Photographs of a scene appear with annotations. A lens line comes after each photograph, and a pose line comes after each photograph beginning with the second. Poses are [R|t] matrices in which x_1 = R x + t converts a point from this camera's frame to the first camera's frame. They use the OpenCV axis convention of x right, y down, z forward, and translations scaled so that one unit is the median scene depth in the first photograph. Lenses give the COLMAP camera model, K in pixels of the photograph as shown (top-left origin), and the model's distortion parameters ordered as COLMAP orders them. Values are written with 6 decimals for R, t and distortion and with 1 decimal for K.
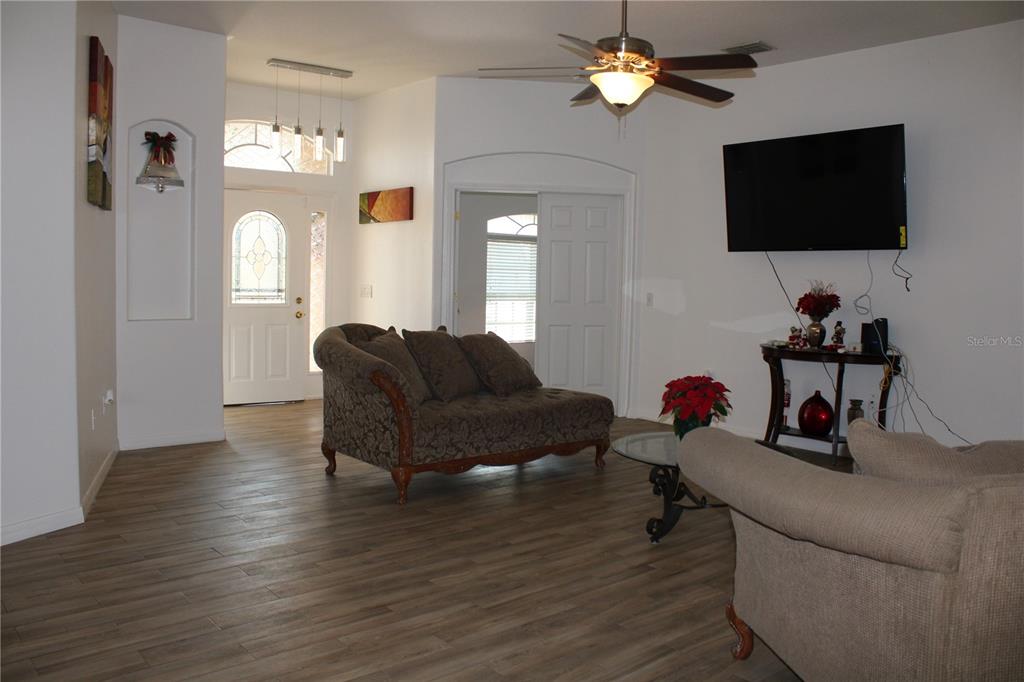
lens RADIAL K [[862.4, 0, 510.3], [0, 862.4, 342.5], [0, 0, 1]] dist [-0.087226, 0.025884]
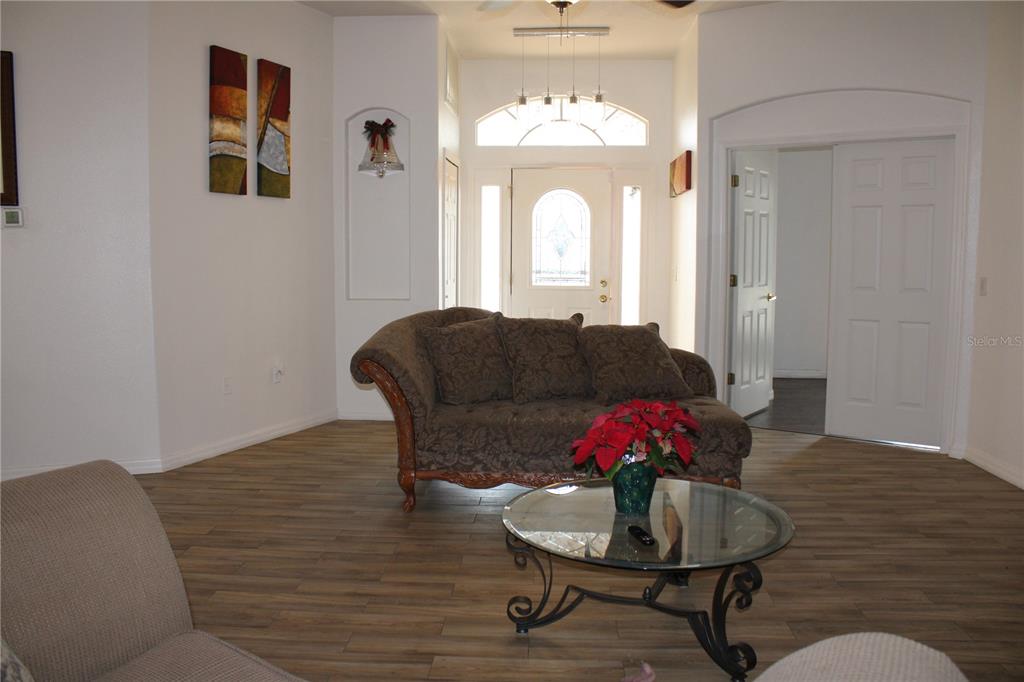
lens RADIAL K [[862.4, 0, 511.8], [0, 862.4, 335.8], [0, 0, 1]] dist [-0.087226, 0.025884]
pose [[0.716755, 0.050883, -0.695466, 0.454862], [-0.044355, 0.998641, 0.027352, -0.017789], [0.695913, 0.011243, 0.718038, 0.355478]]
